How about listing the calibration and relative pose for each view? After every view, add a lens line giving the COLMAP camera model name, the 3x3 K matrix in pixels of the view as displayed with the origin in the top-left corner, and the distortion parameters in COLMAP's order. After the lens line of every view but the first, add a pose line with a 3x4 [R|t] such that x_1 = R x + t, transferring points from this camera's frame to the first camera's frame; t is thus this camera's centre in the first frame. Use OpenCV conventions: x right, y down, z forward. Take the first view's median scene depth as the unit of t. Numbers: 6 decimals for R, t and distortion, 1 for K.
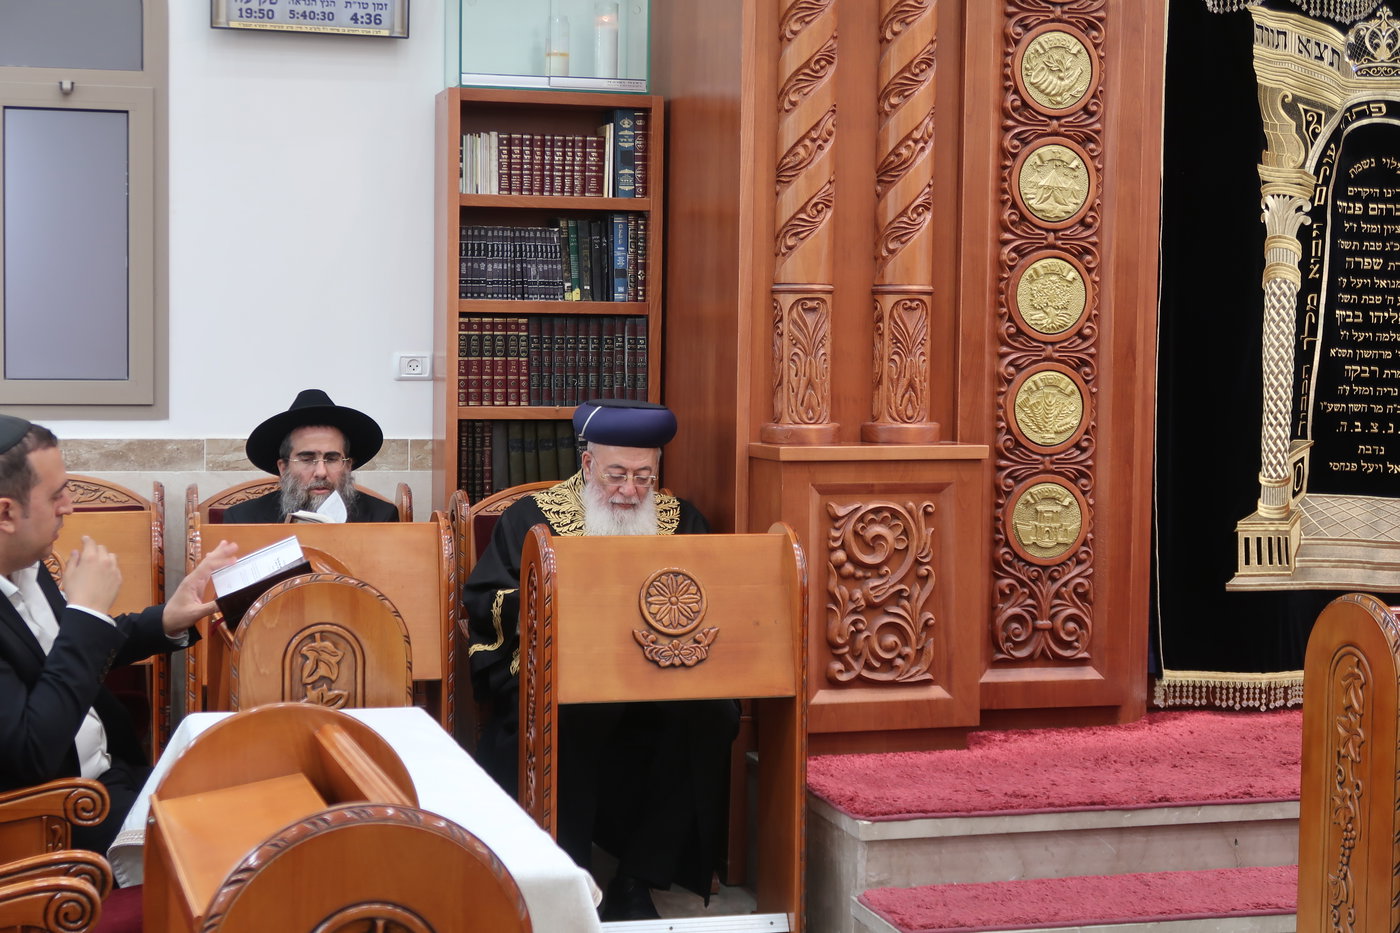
lens RADIAL K [[2310.1, 0, 700.0], [0, 2310.1, 466.5], [0, 0, 1]] dist [0.013397, -0.070159]
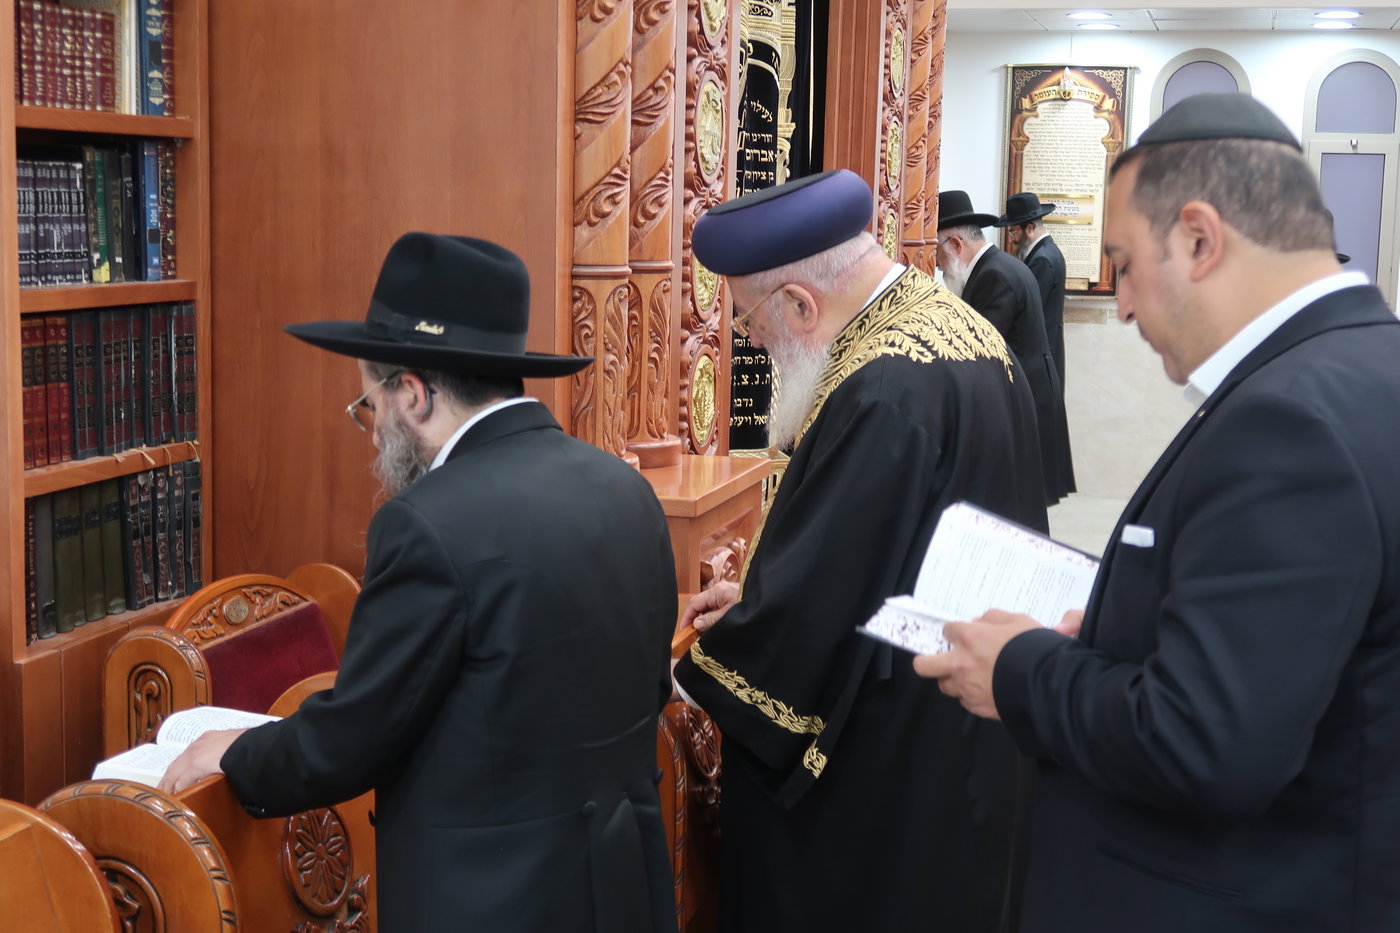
lens RADIAL K [[1941.7, 0, 700.0], [0, 1941.7, 466.5], [0, 0, 1]] dist [0.002872, 0.015775]
pose [[0.517563, -0.120005, 0.847188, -0.461027], [0.034651, 0.992243, 0.119383, -0.087372], [-0.854943, -0.032432, 0.517707, 0.652912]]
